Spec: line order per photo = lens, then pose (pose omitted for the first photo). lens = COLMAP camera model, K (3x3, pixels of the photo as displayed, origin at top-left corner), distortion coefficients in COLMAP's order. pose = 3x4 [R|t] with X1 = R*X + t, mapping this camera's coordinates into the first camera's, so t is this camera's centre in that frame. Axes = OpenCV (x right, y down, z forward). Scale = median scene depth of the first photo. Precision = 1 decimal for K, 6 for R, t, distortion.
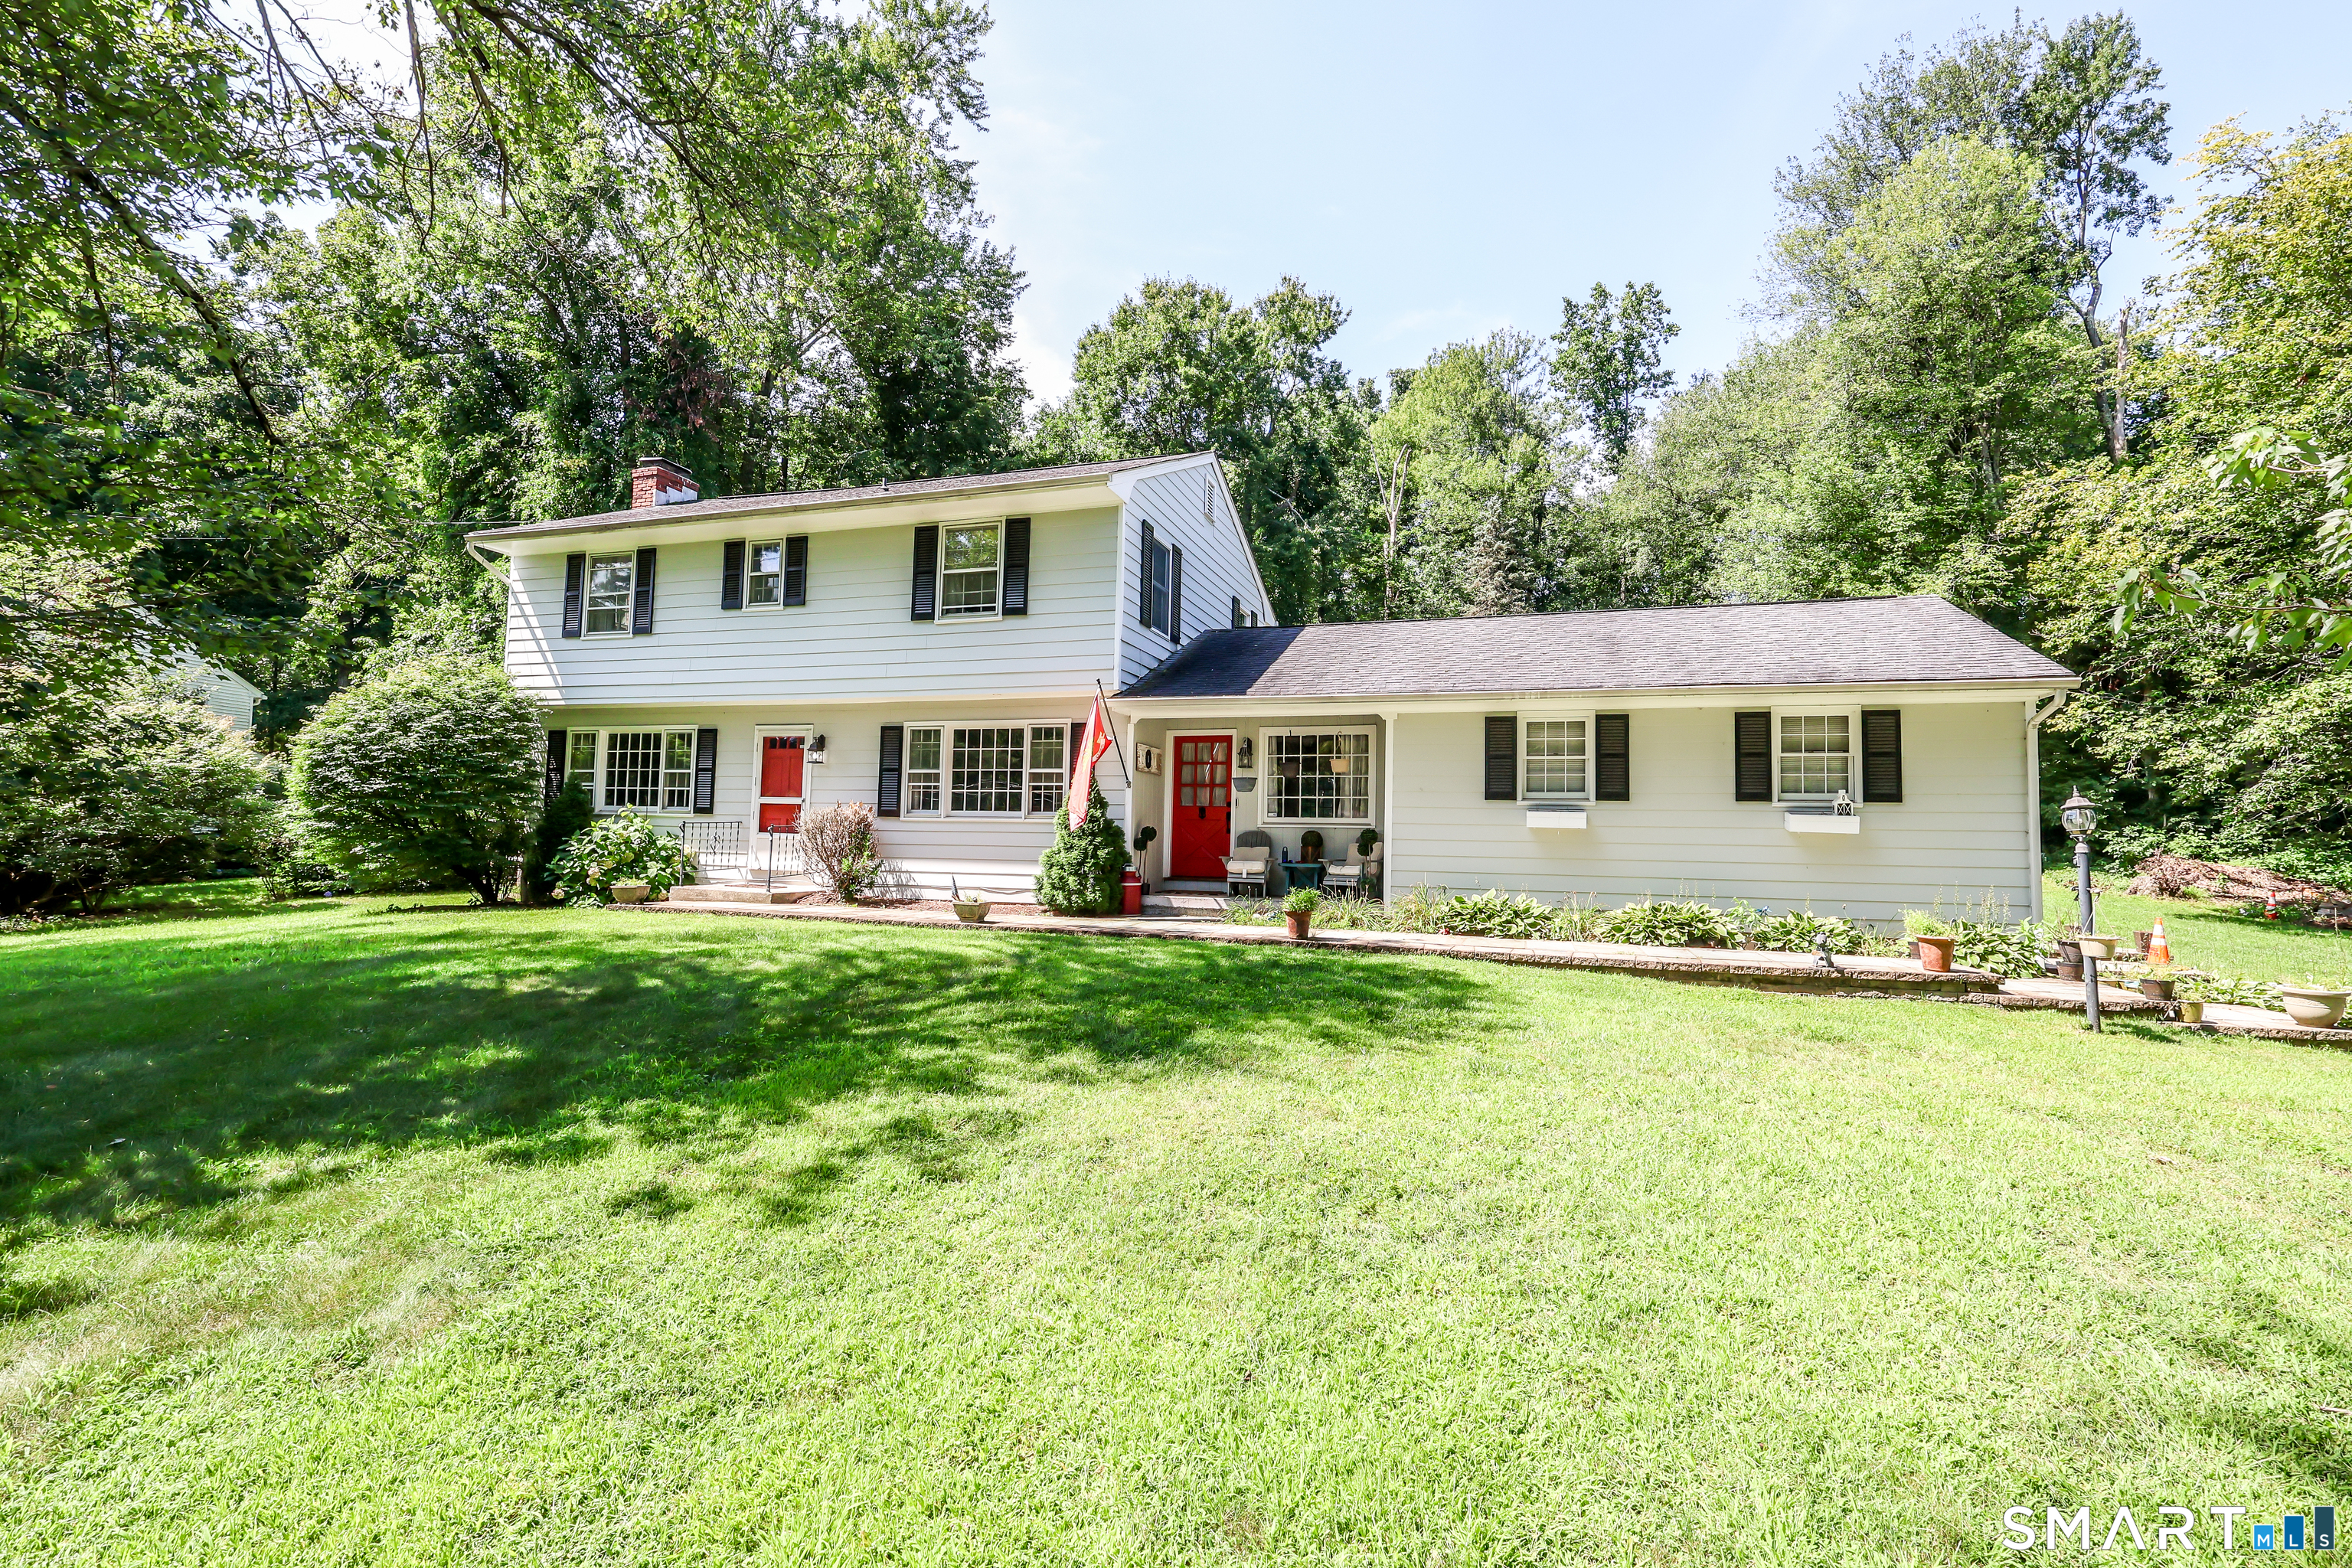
lens RADIAL K [[1093.2, 0, 1176.0], [0, 1093.2, 784.0], [0, 0, 1]] dist [0.002642, 0.000792]
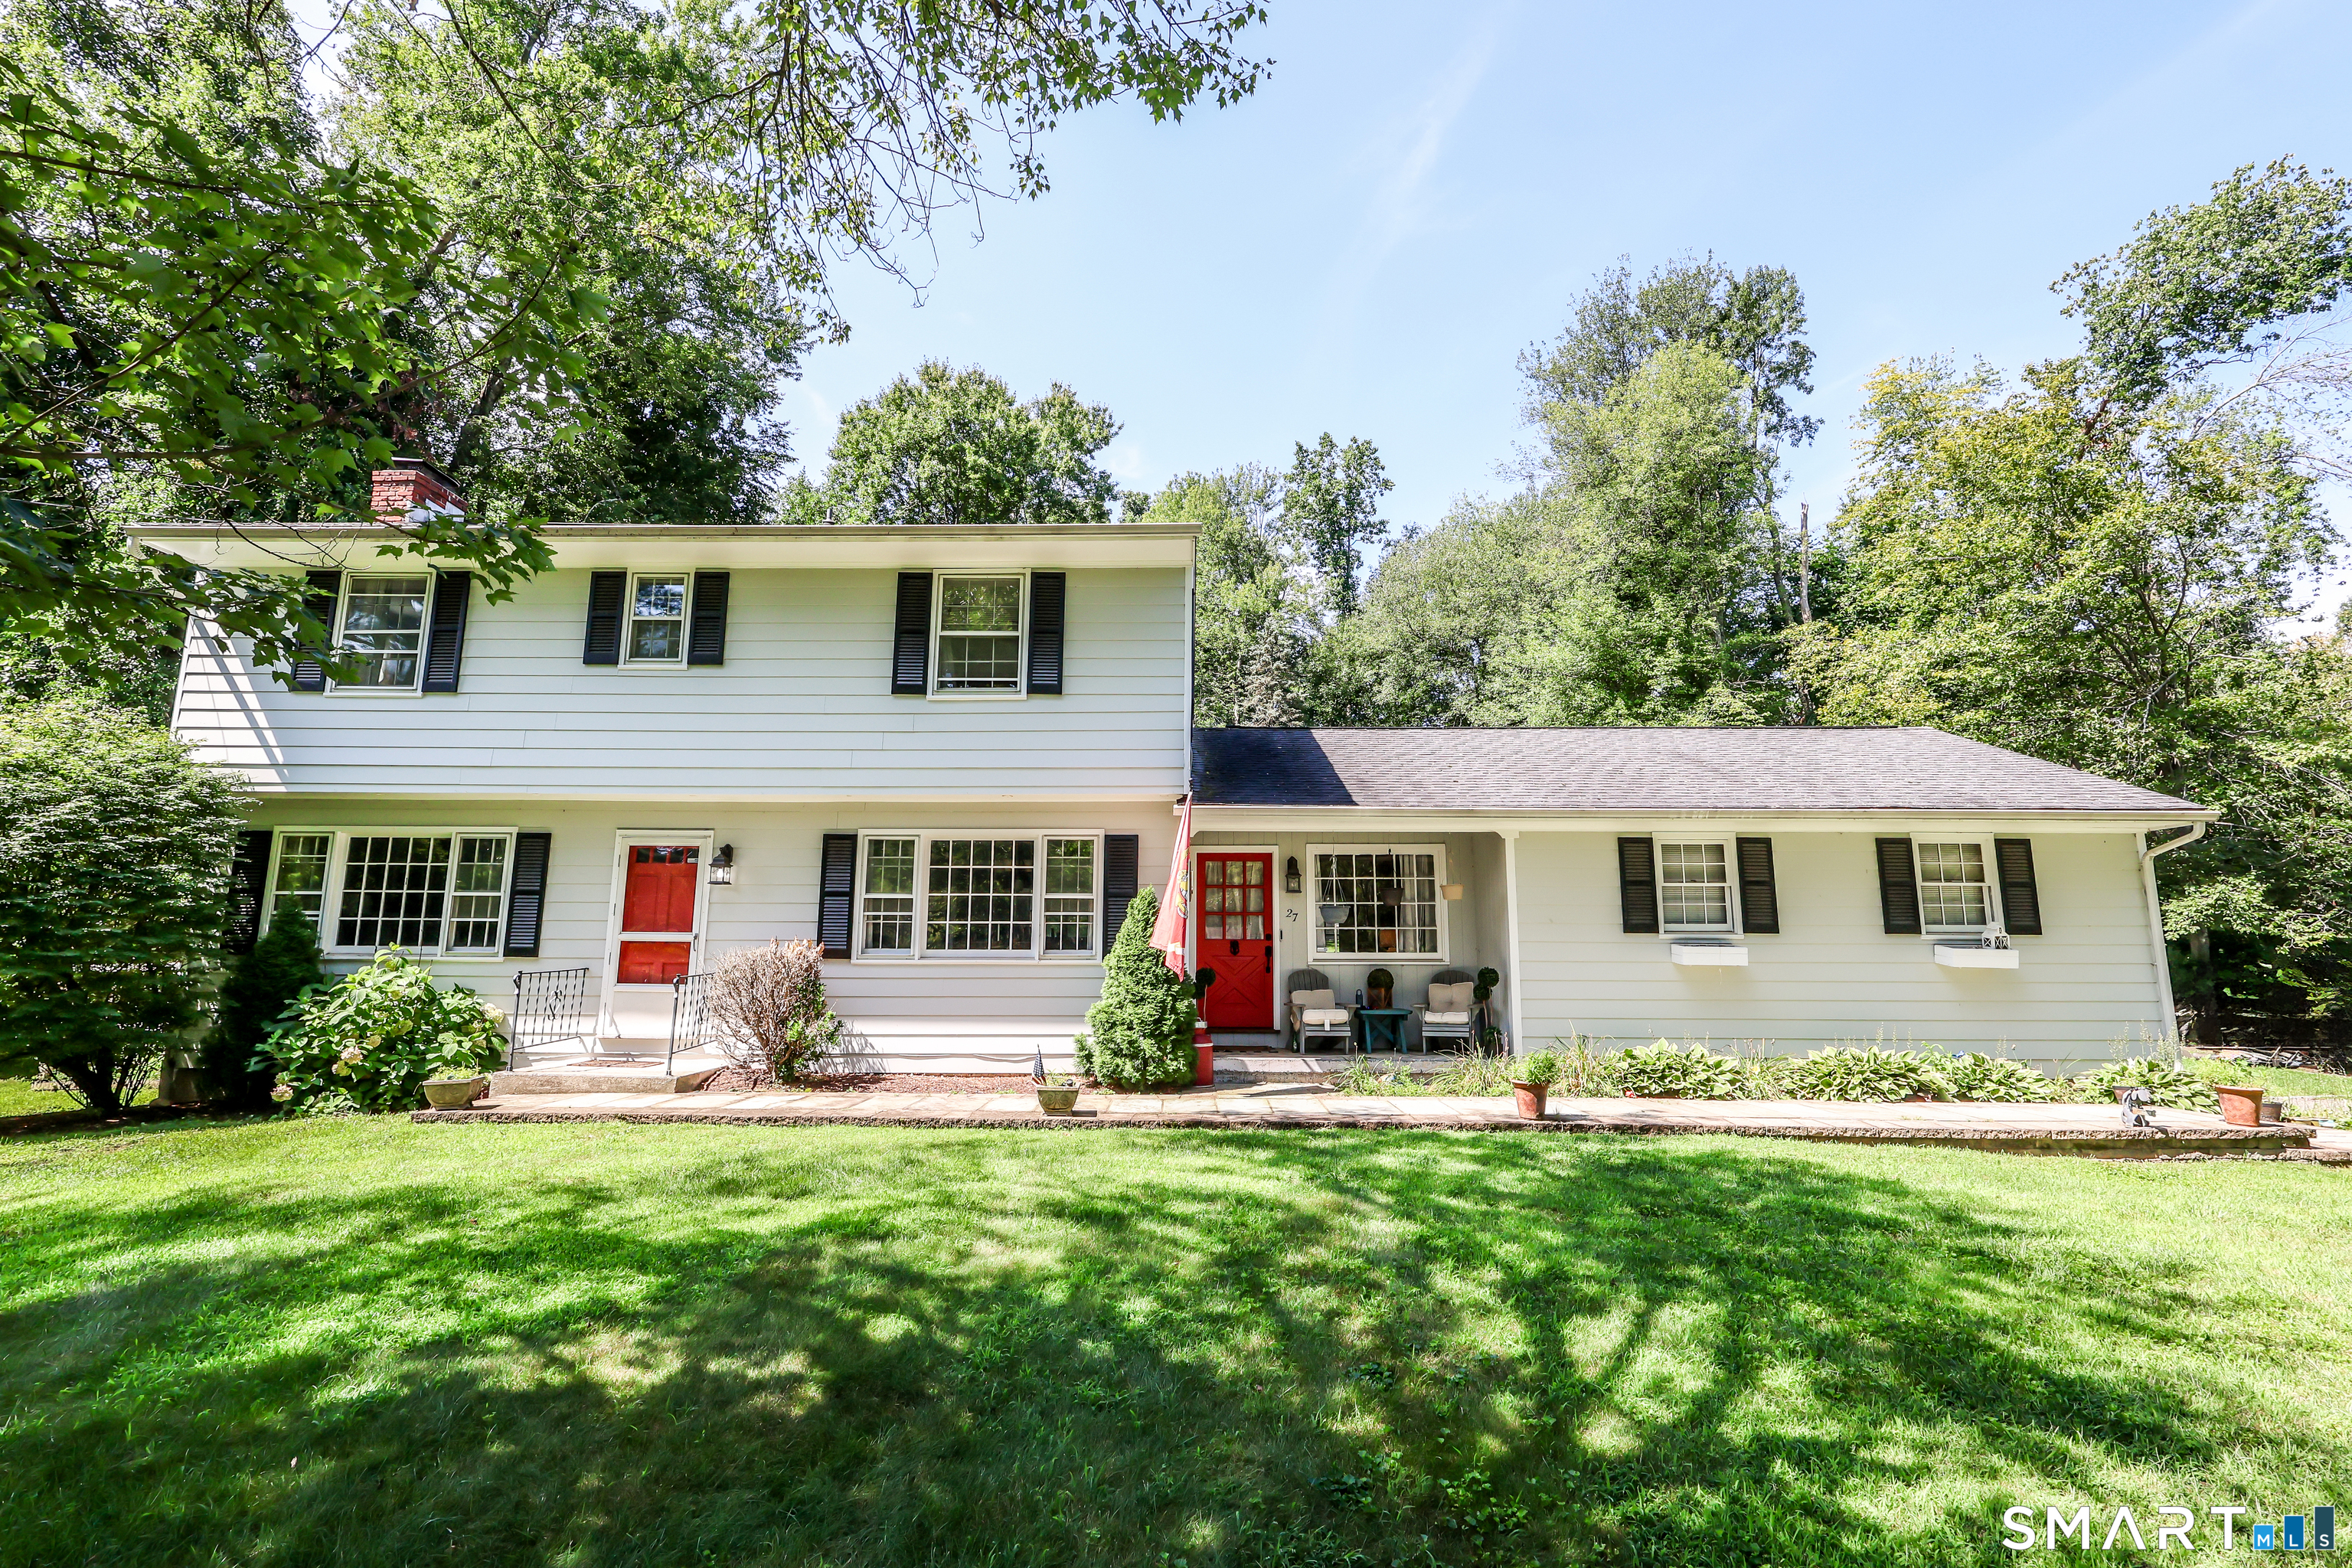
lens RADIAL K [[1093.2, 0, 1176.0], [0, 1093.2, 784.0], [0, 0, 1]] dist [0.002642, 0.000792]
pose [[0.951192, 0.033412, 0.306786, -0.273050], [-0.001339, 0.994559, -0.104163, -0.010249], [-0.308597, 0.098668, 0.946062, 0.230176]]
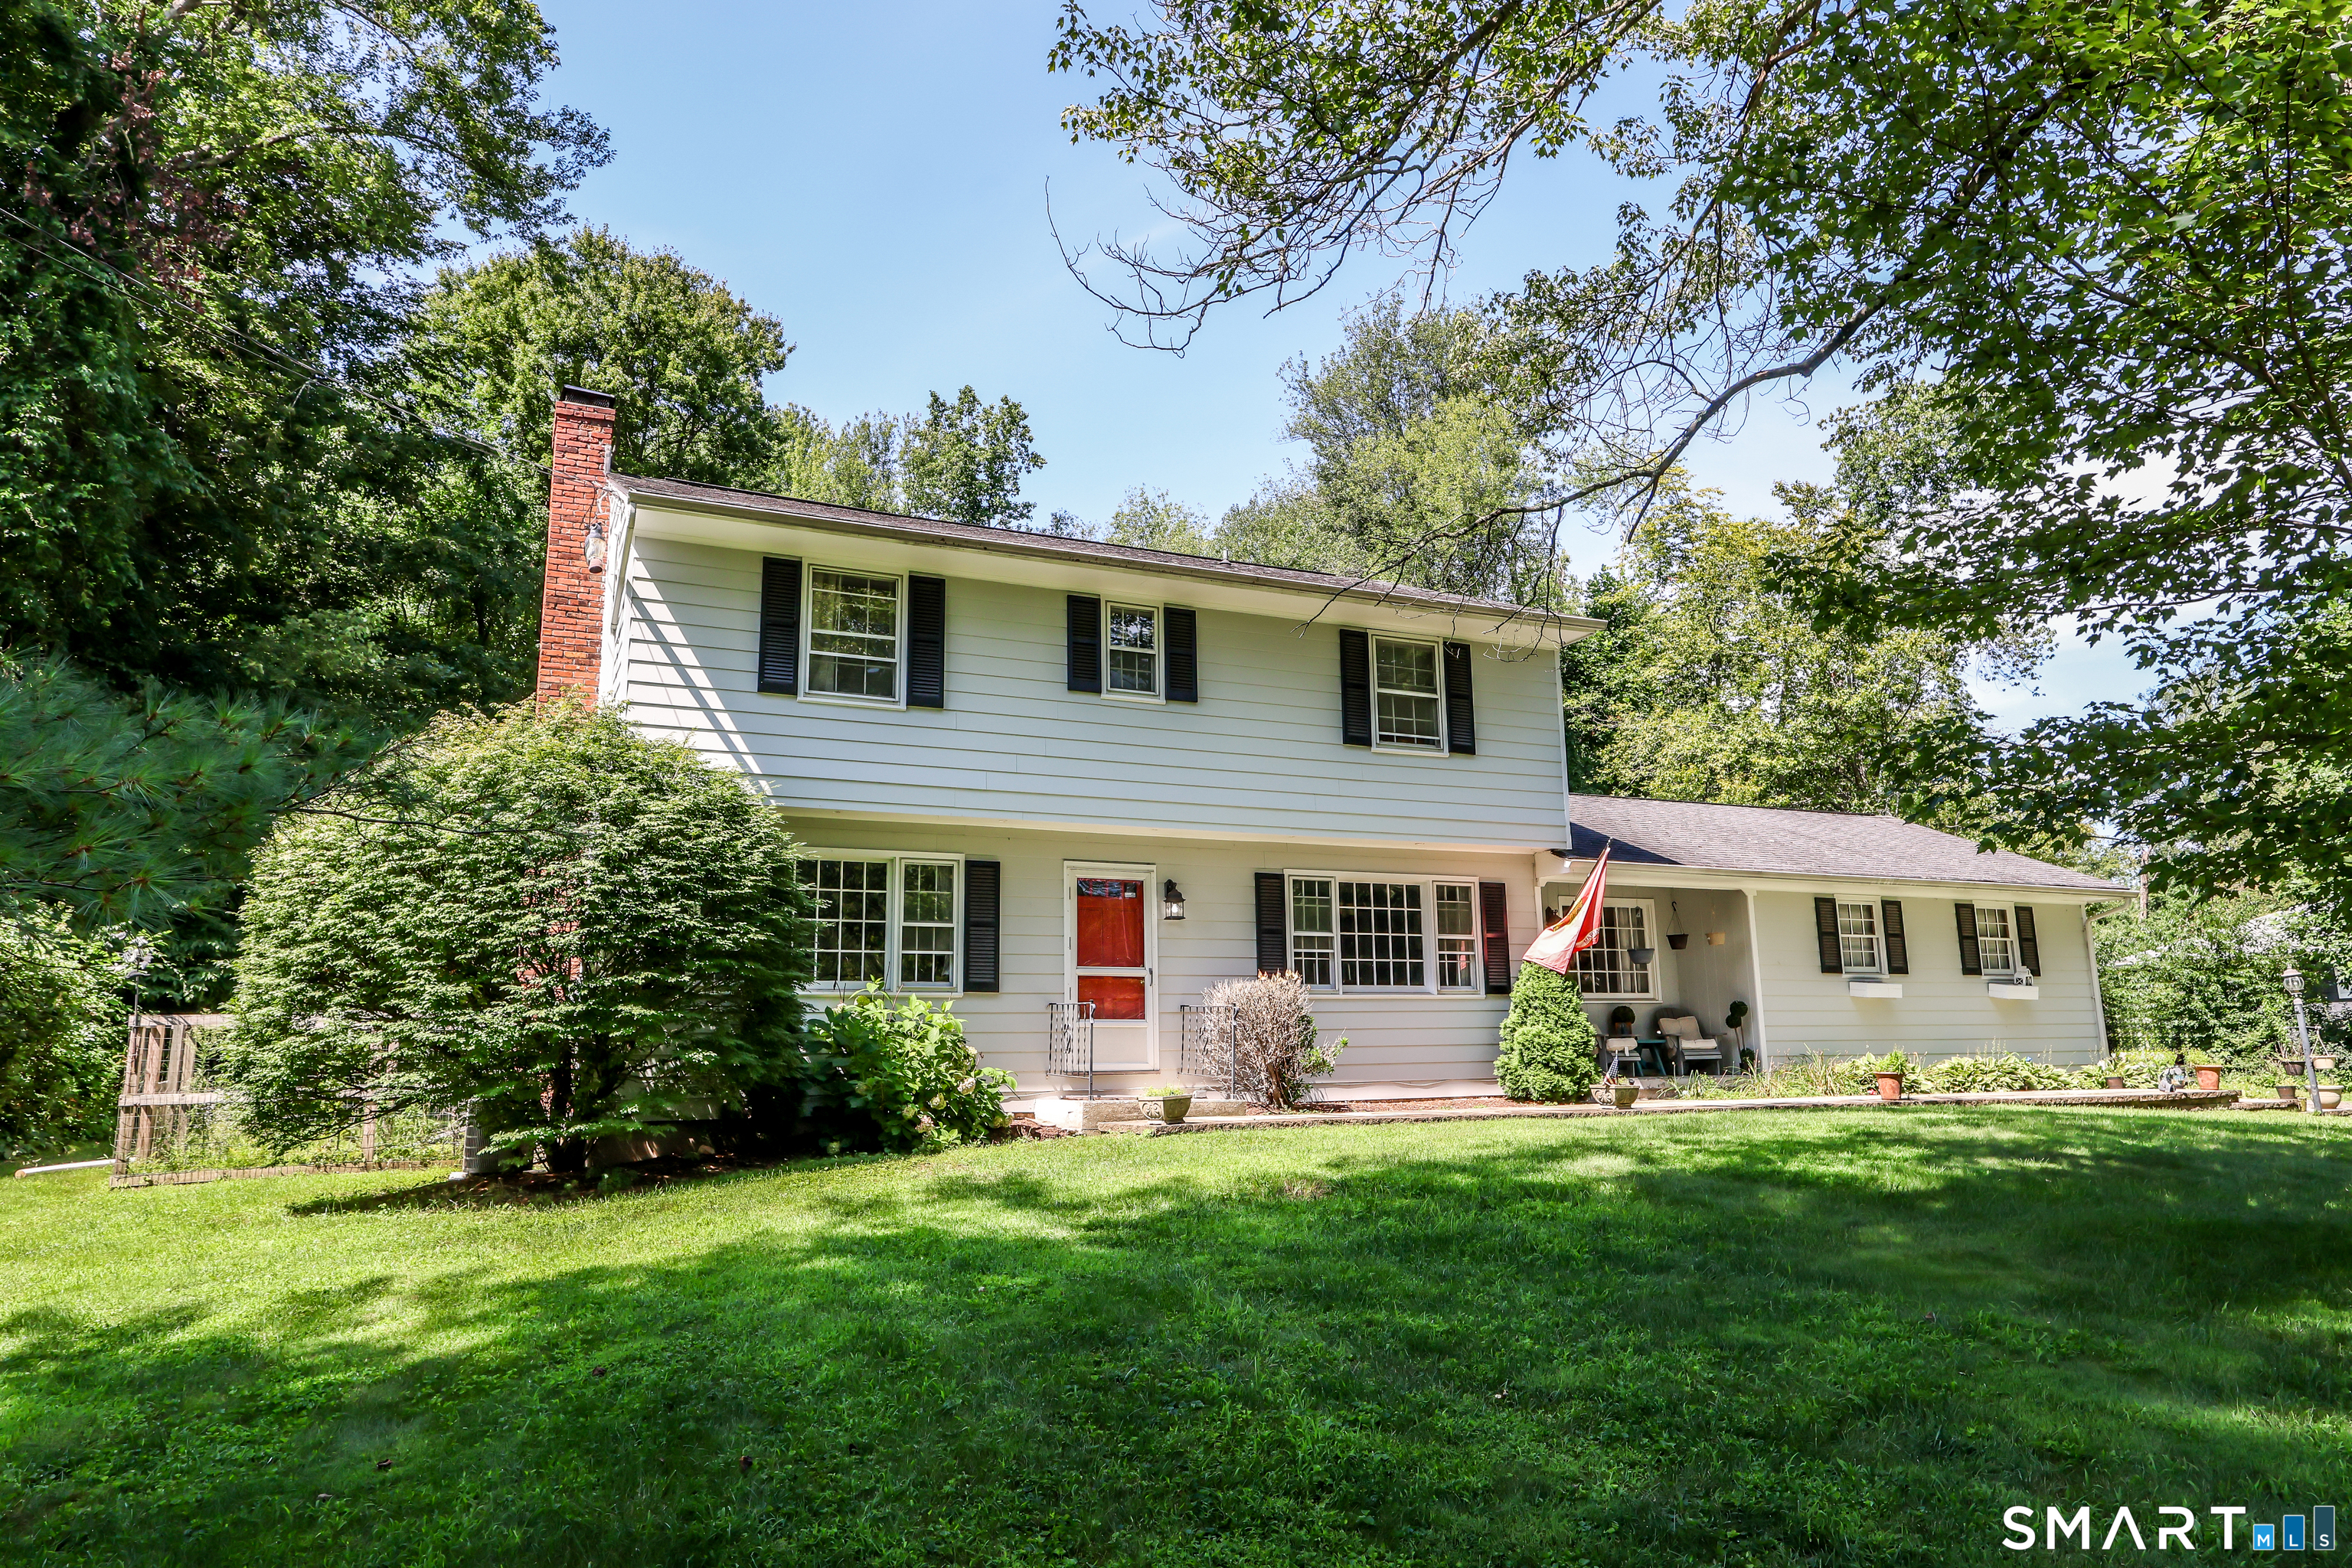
lens RADIAL K [[1497.6, 0, 1176.0], [0, 1497.6, 784.0], [0, 0, 1]] dist [0.015555, -0.000071]
pose [[0.721950, 0.094225, 0.685500, -1.031655], [-0.002591, 0.991046, -0.133495, 0.024632], [-0.691940, 0.094601, 0.715730, 0.294479]]
